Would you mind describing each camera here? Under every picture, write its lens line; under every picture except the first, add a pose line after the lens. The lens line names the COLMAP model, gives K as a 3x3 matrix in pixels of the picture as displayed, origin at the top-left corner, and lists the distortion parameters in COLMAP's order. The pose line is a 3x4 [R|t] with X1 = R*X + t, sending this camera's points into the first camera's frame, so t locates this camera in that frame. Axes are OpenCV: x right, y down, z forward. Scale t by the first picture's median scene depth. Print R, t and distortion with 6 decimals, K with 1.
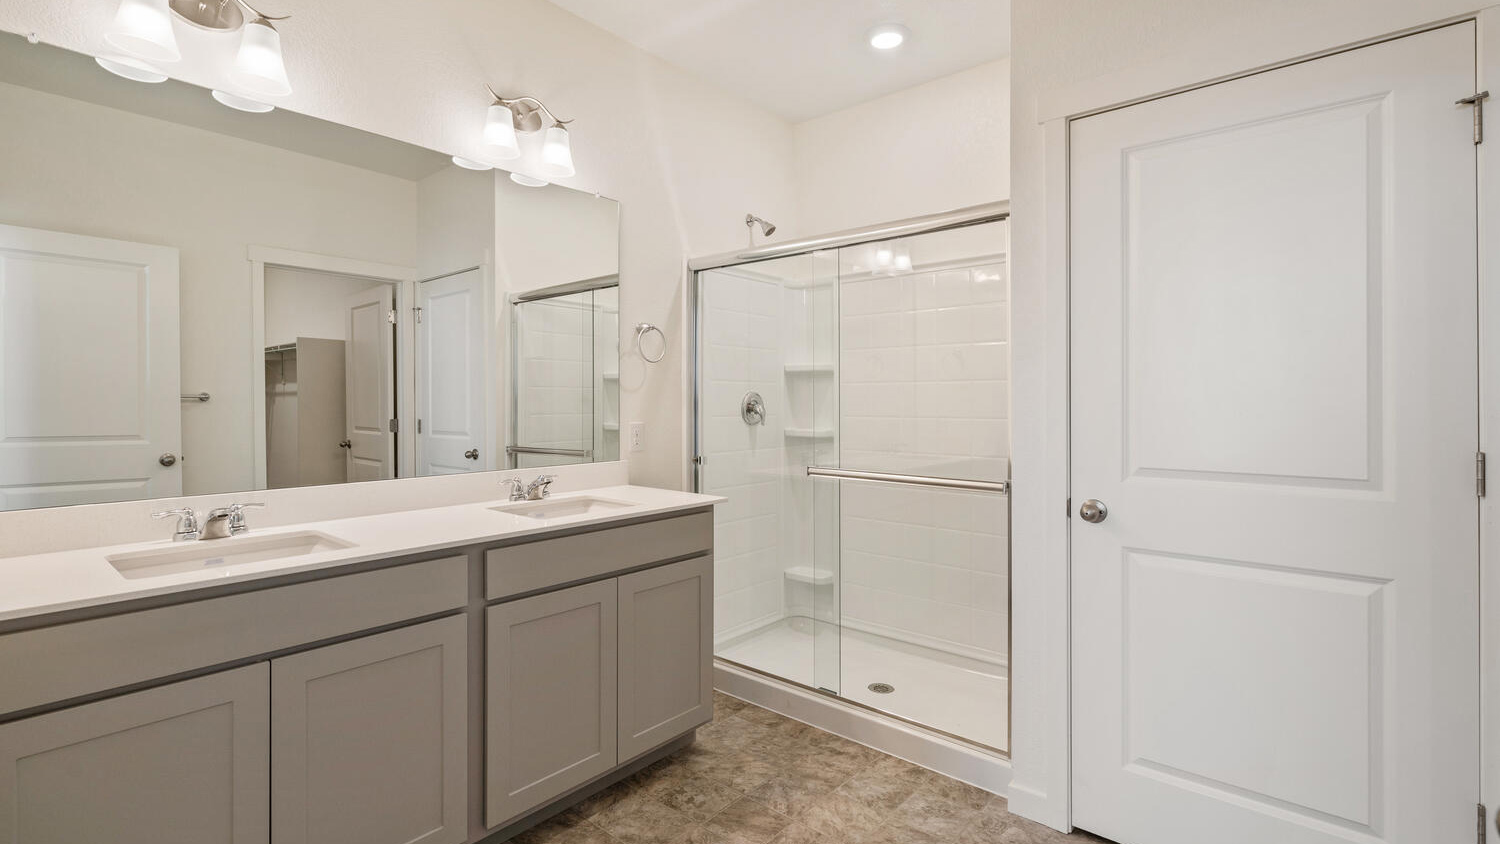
lens RADIAL K [[675.6, 0, 746.8], [0, 675.6, 417.7], [0, 0, 1]] dist [-0.002219, 0.000456]
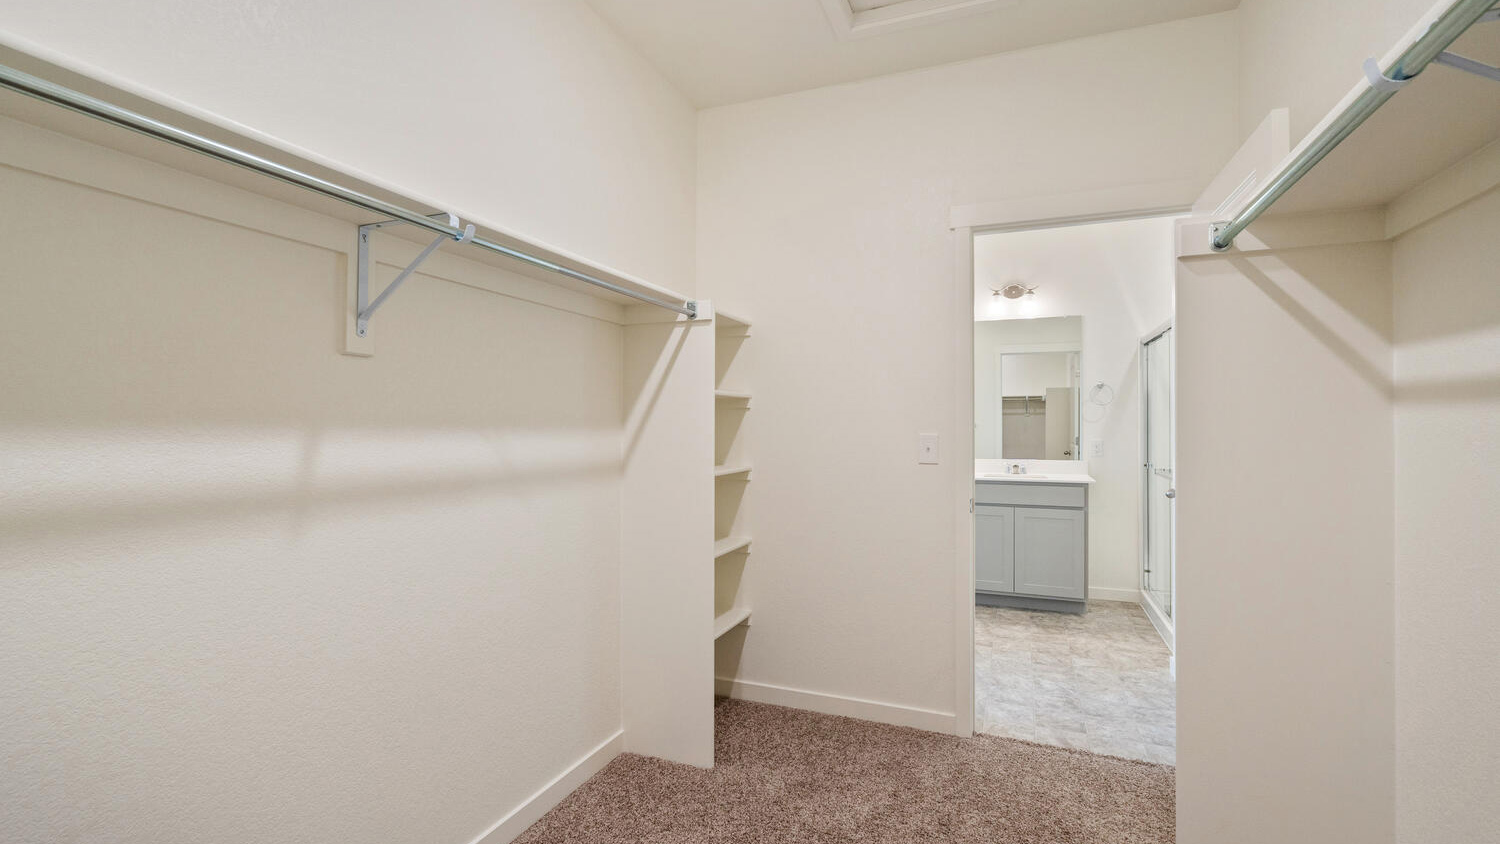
lens RADIAL K [[661.2, 0, 755.0], [0, 661.2, 429.5], [0, 0, 1]] dist [-0.004897, -0.000105]
pose [[0.326186, 0.001075, -0.945305, 0.978100], [-0.021782, 0.999742, -0.006379, 0.009108], [0.945055, 0.022671, 0.326125, -0.320998]]
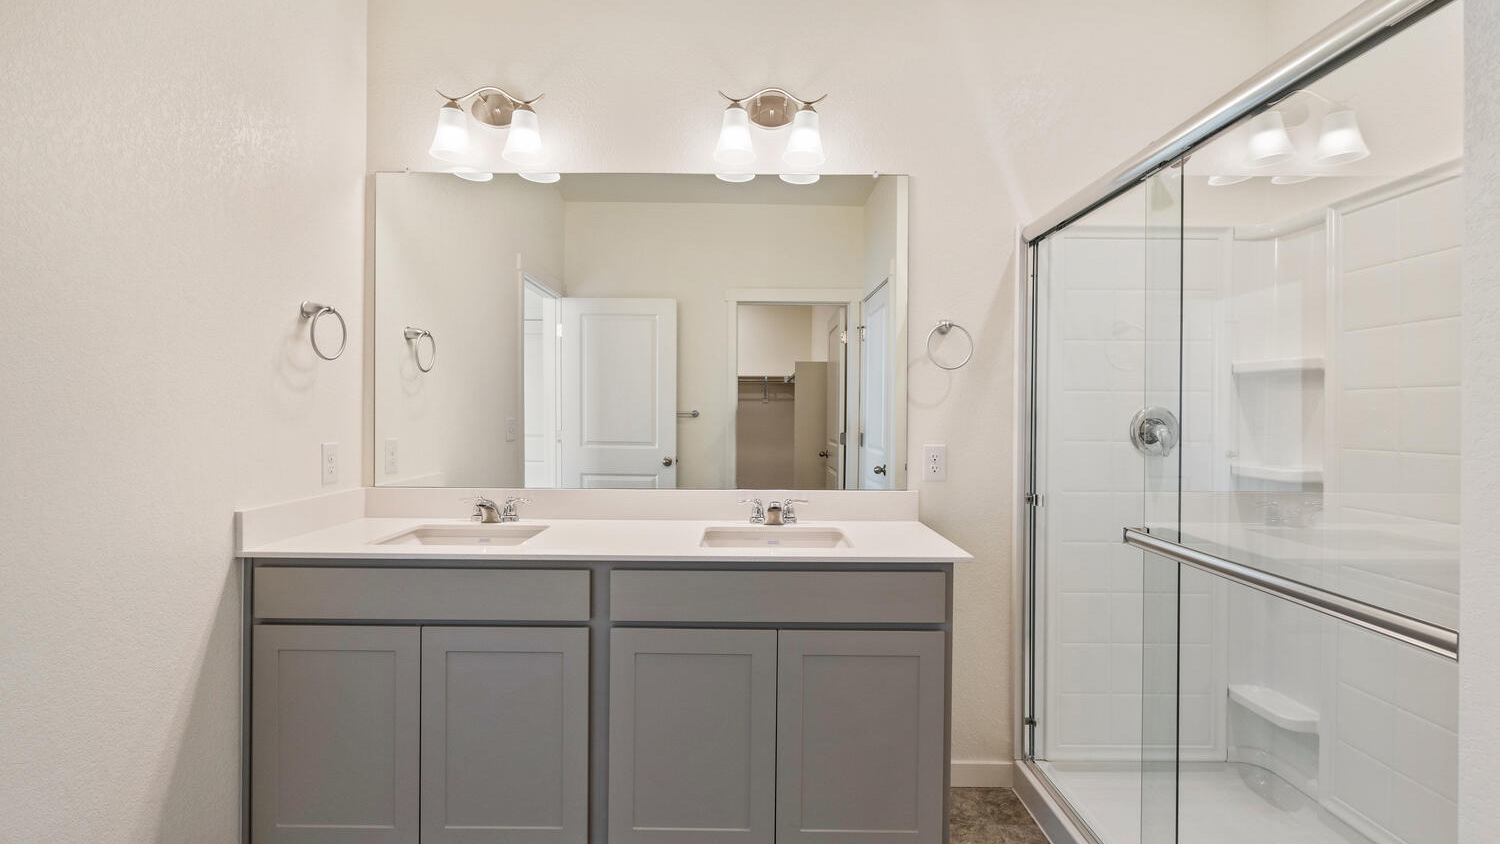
lens RADIAL K [[661.2, 0, 755.0], [0, 661.2, 429.5], [0, 0, 1]] dist [-0.004897, -0.000105]
pose [[0.660124, 0.018338, -0.750933, 0.242754], [-0.024984, 0.999685, 0.002449, -0.006794], [0.750741, 0.017145, 0.660374, 0.272620]]
